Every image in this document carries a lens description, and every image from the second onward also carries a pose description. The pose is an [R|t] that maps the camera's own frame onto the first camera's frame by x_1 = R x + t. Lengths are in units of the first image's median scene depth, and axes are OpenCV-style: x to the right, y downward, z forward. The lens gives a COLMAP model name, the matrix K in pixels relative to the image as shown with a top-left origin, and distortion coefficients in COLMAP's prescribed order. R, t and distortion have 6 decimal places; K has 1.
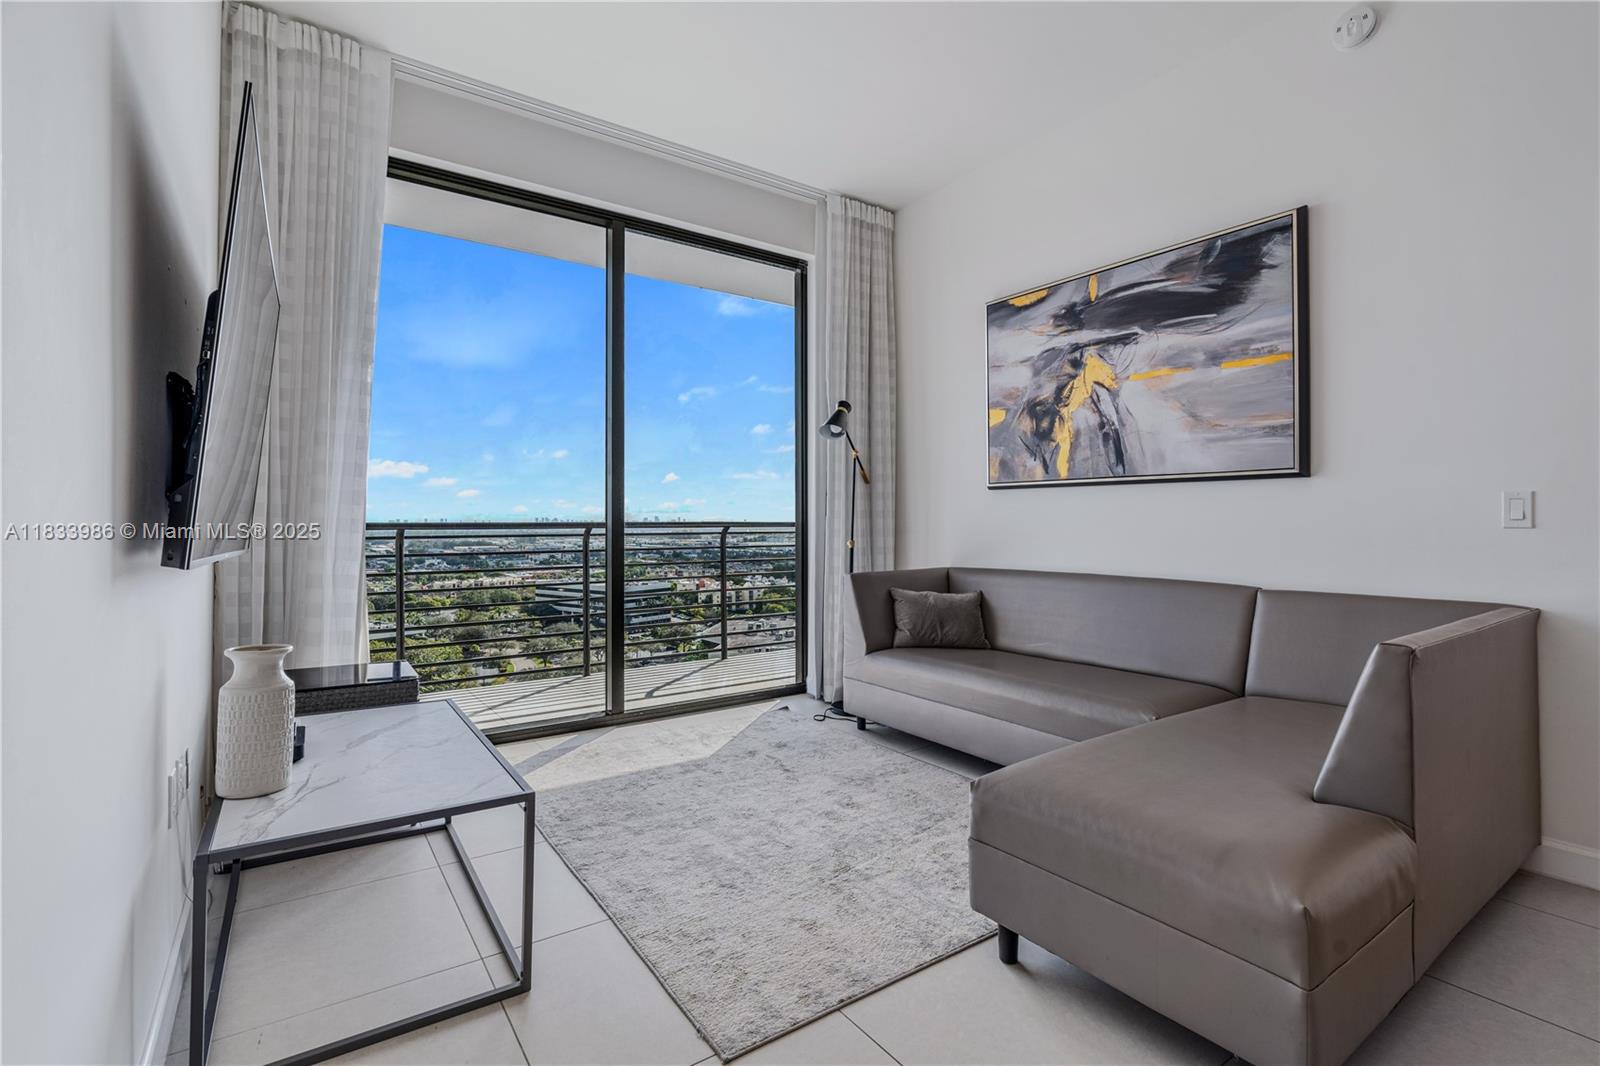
lens RADIAL K [[740.9, 0, 802.7], [0, 740.9, 513.2], [0, 0, 1]] dist [-0.004197, 0.000021]
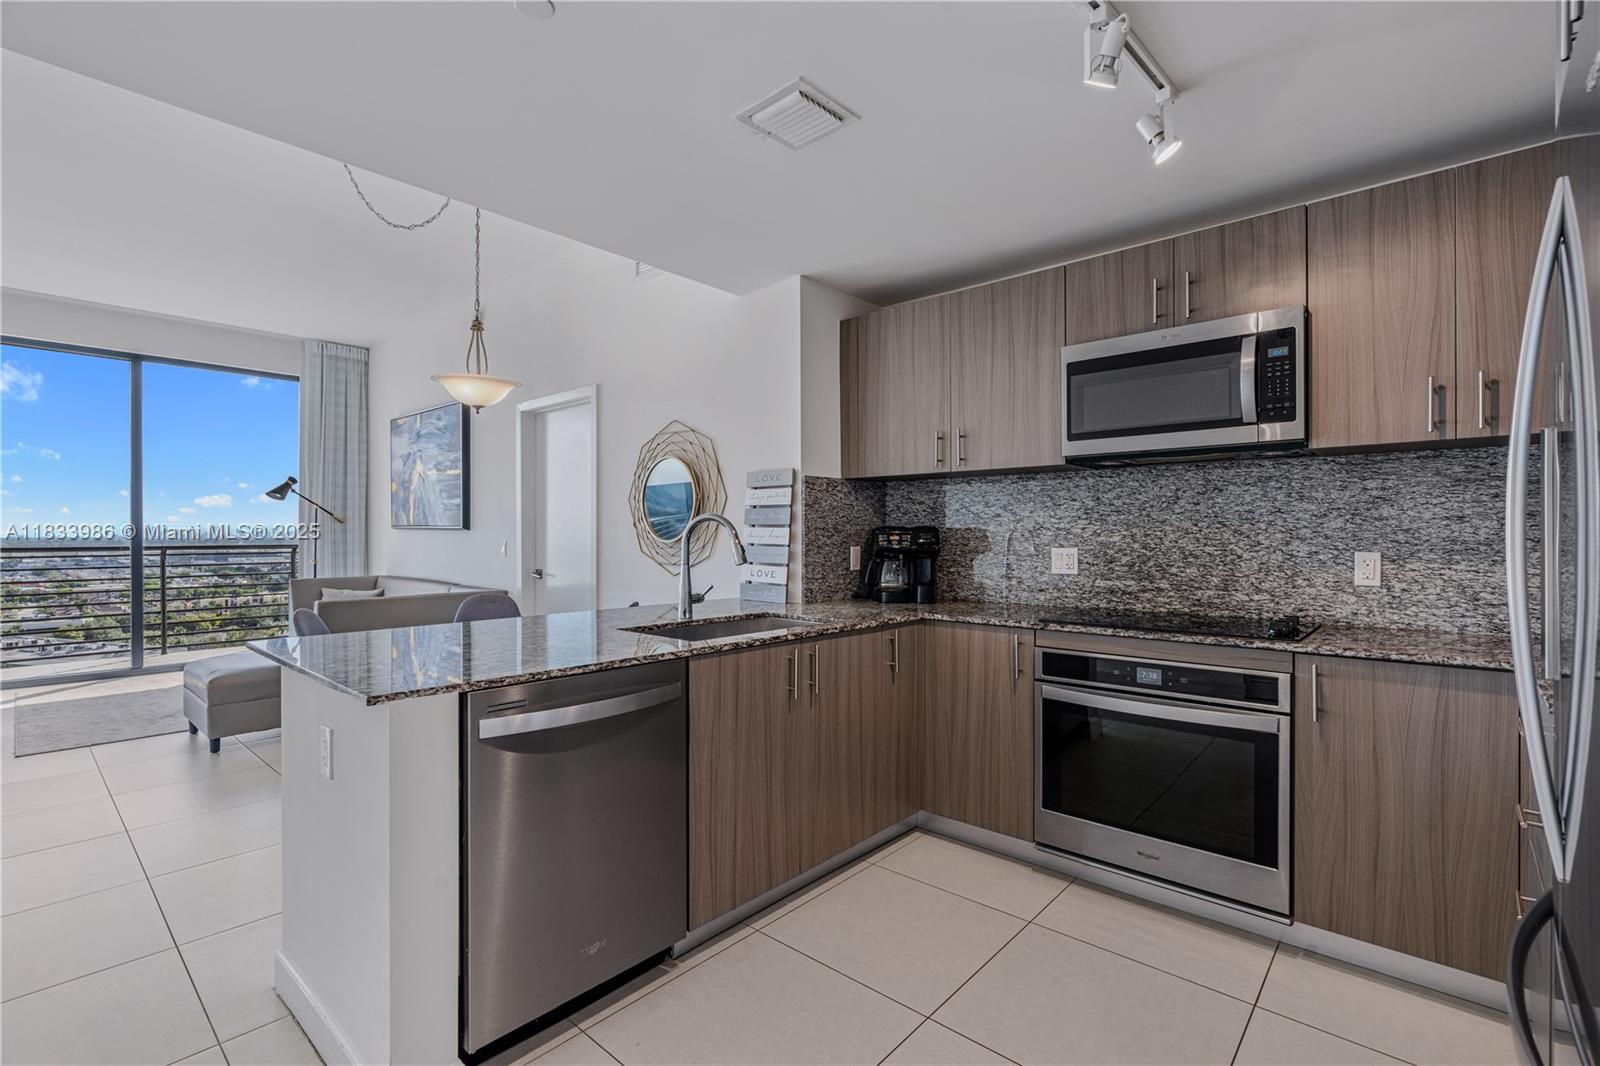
lens RADIAL K [[728.1, 0, 798.6], [0, 728.1, 538.0], [0, 0, 1]] dist [-0.016426, 0.007786]
pose [[0.973863, 0.002862, 0.227119, 0.927359], [-0.006960, 0.999827, 0.017244, -0.056589], [-0.227030, -0.018374, 0.973714, -0.982388]]
